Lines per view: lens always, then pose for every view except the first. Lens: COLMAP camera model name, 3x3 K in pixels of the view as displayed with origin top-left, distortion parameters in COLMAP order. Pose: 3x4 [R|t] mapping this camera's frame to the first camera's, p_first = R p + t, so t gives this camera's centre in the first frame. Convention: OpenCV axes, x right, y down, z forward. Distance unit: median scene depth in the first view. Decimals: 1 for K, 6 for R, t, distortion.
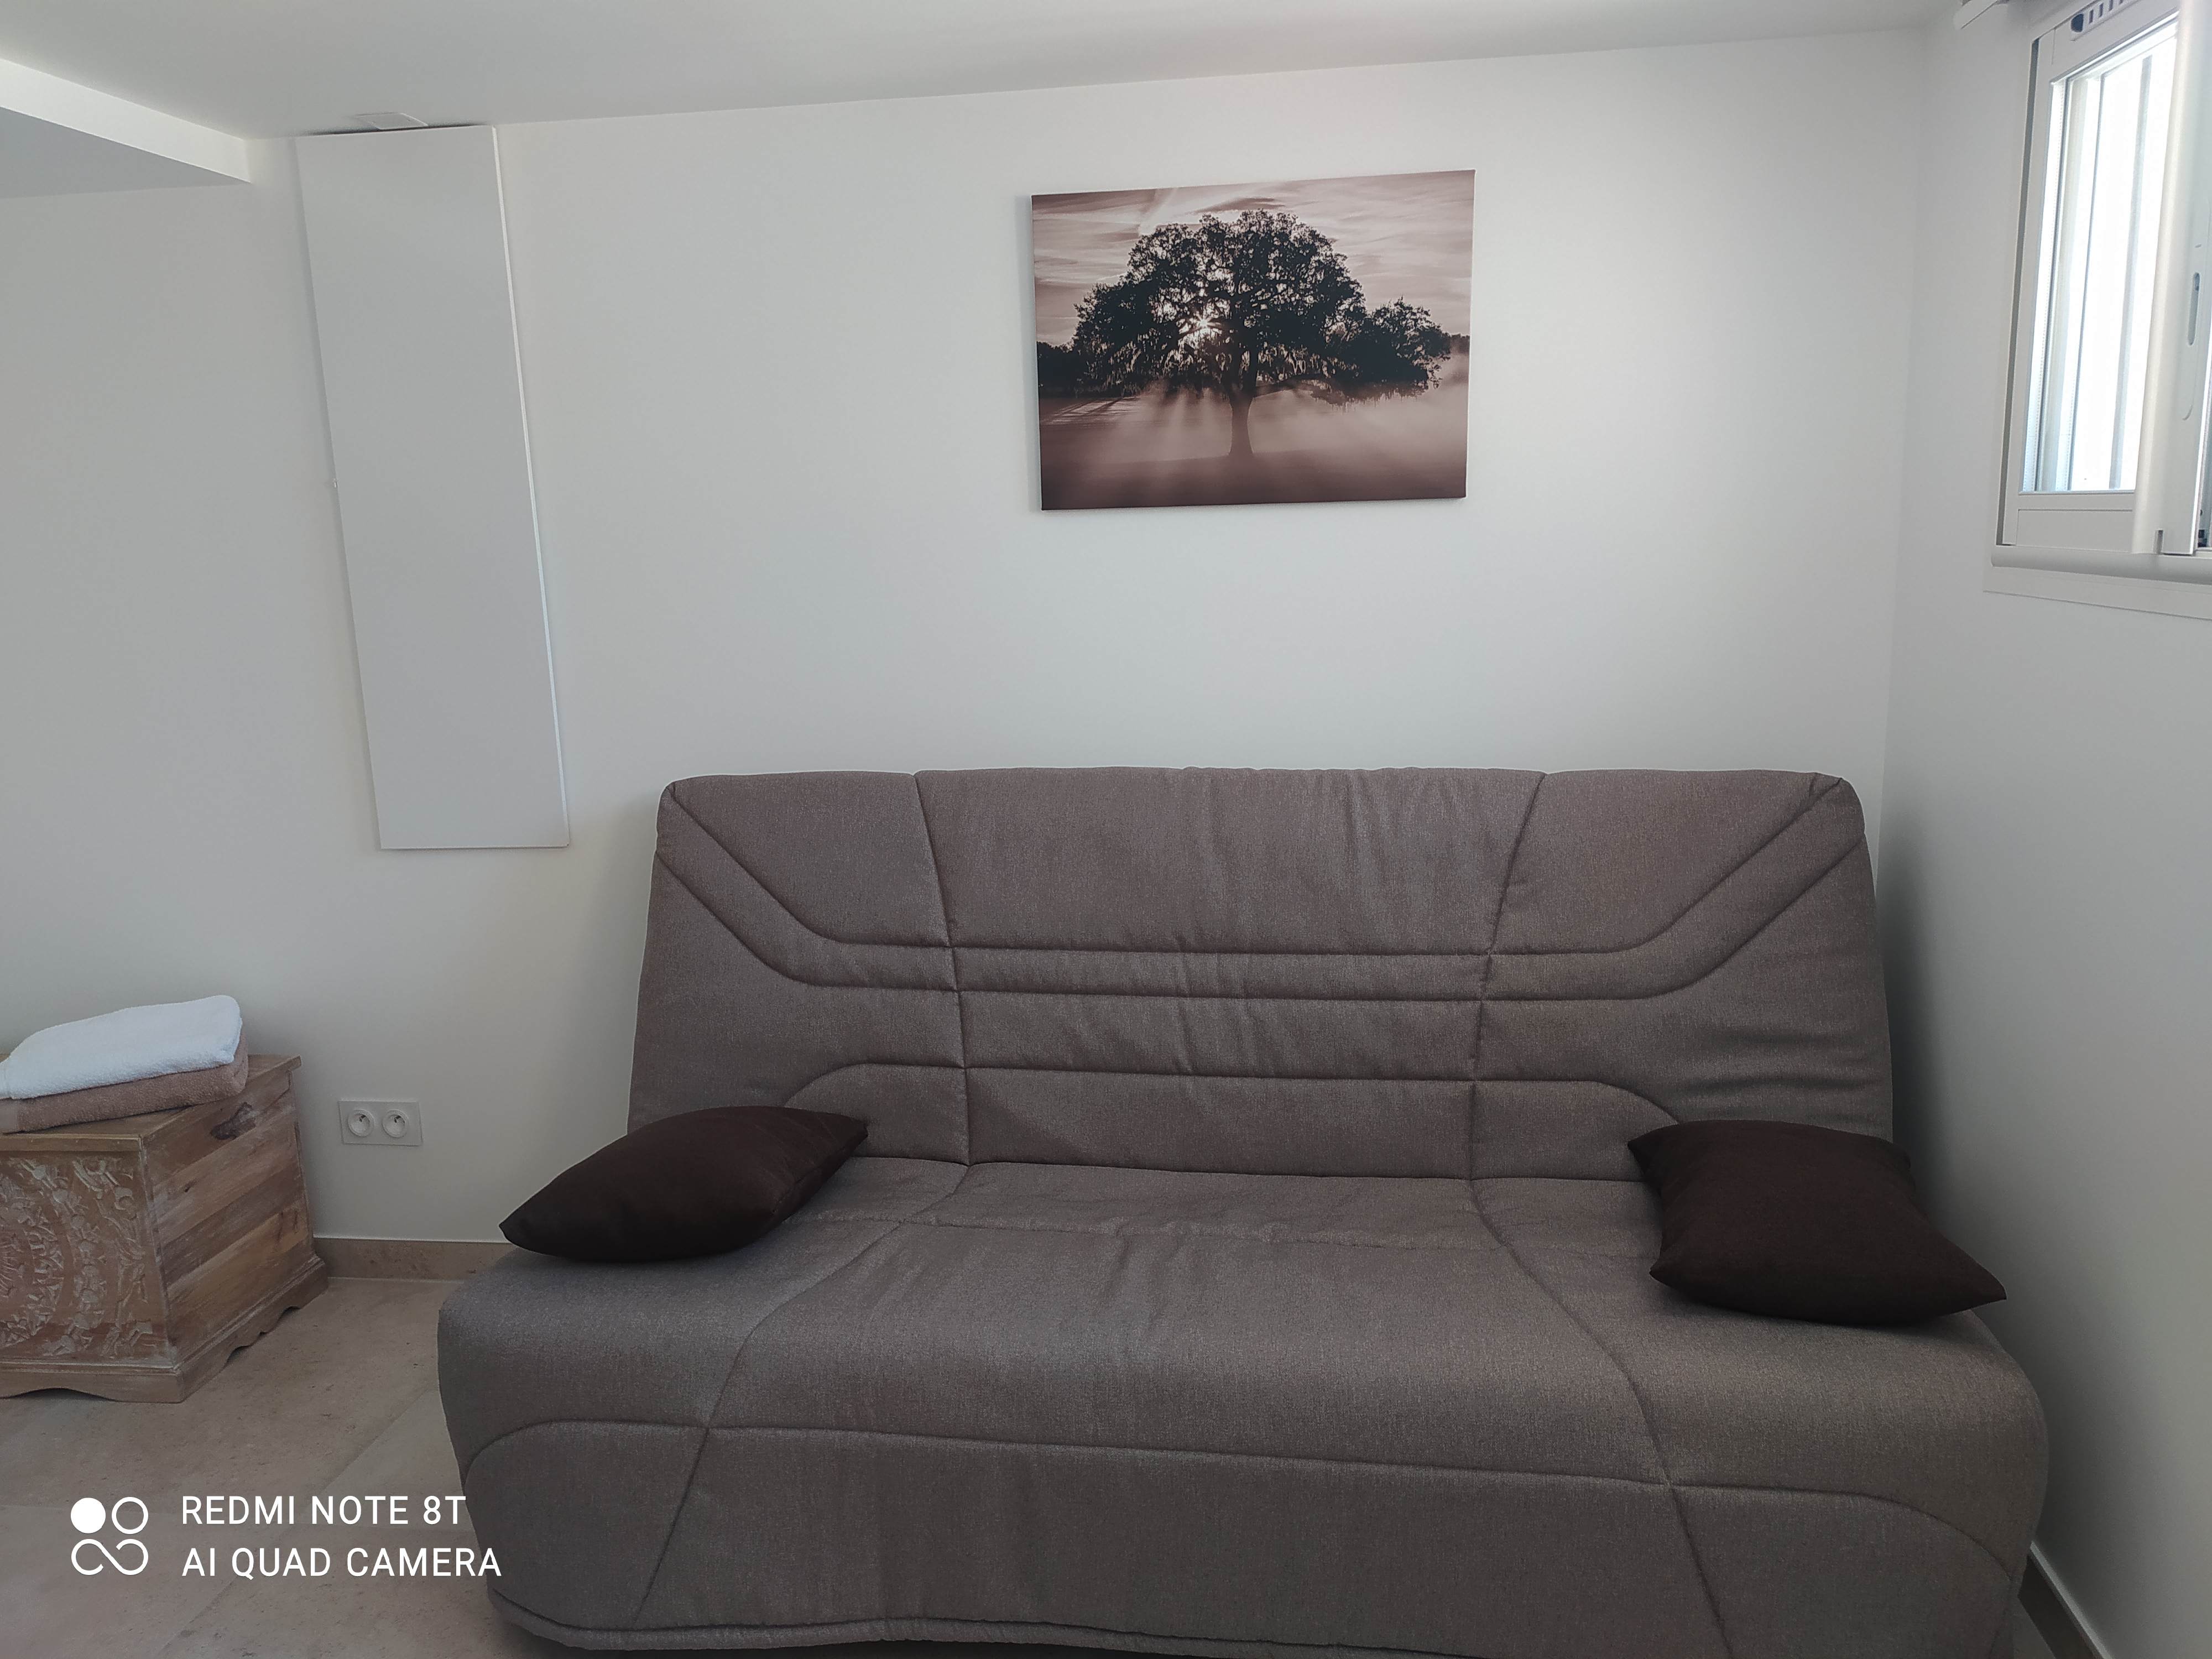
lens RADIAL K [[1635.0, 0, 1105.3], [0, 1635.0, 833.3], [0, 0, 1]] dist [0.004714, 0.006377]
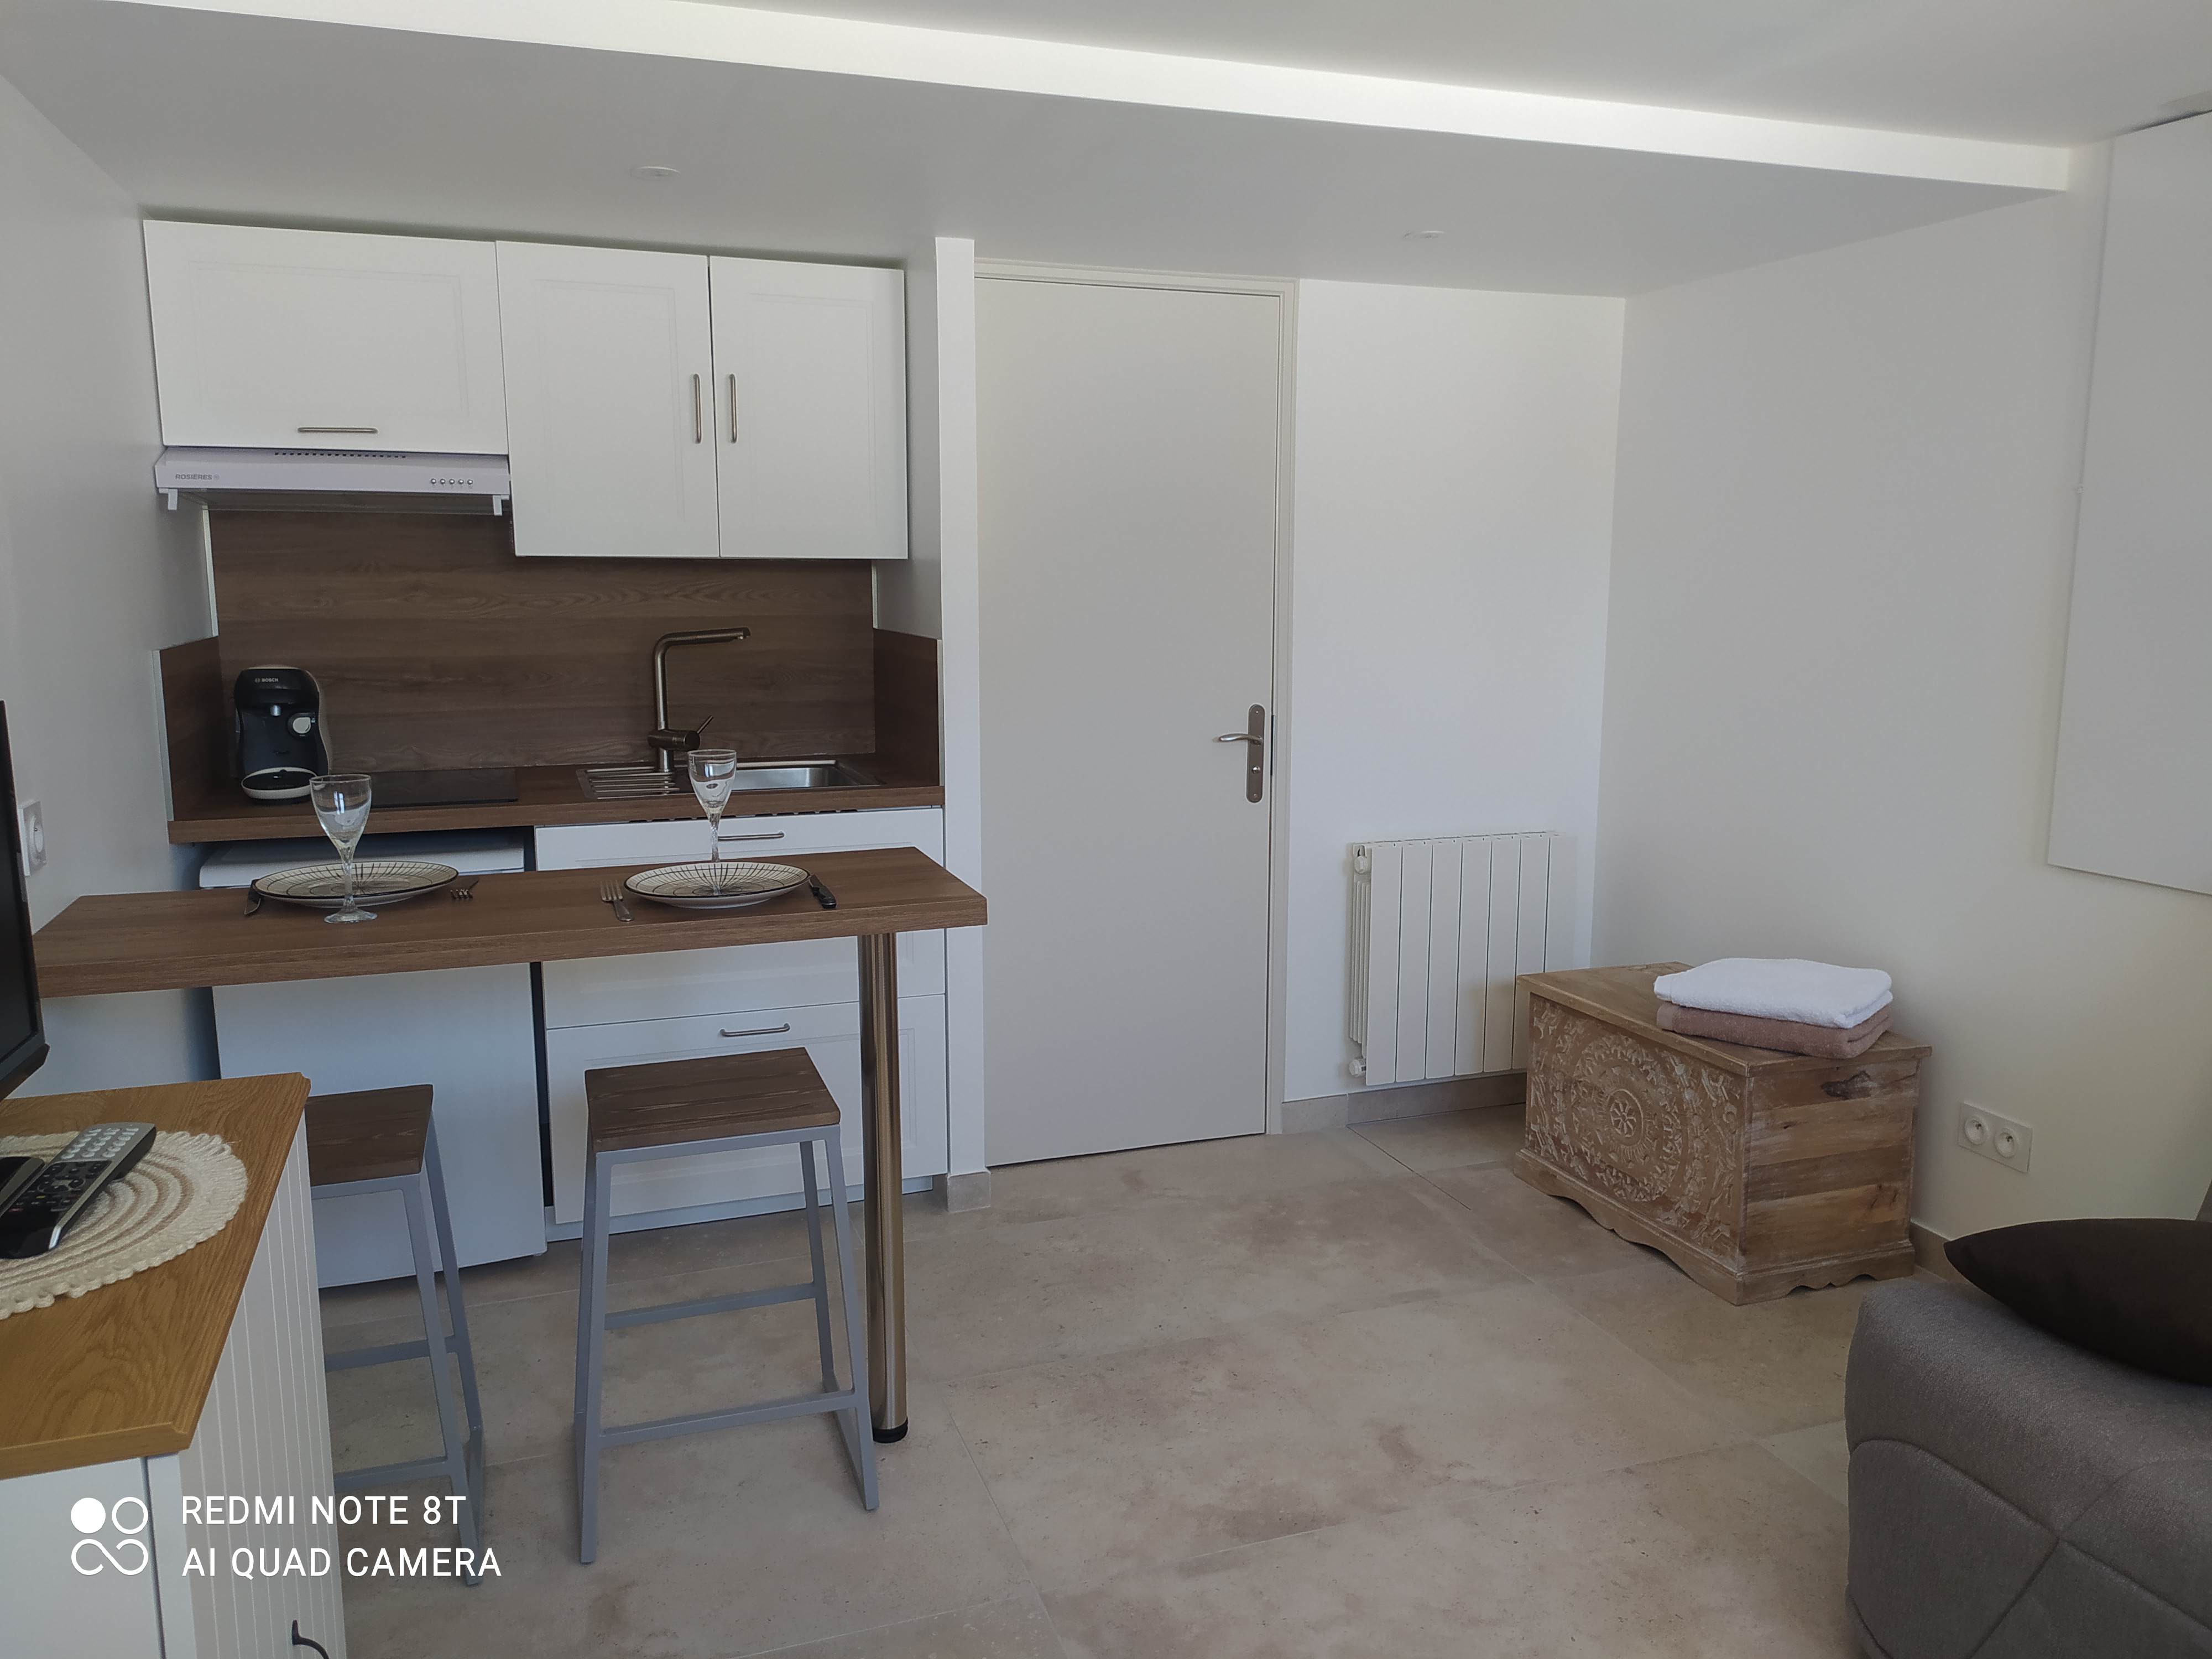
lens RADIAL K [[1635.0, 0, 1099.1], [0, 1635.0, 826.1], [0, 0, 1]] dist [0.004714, 0.006377]
pose [[0.457552, 0.175949, -0.871601, 0.359306], [-0.180865, 0.978151, 0.102512, -0.025530], [0.870594, 0.110738, 0.479378, 0.099091]]
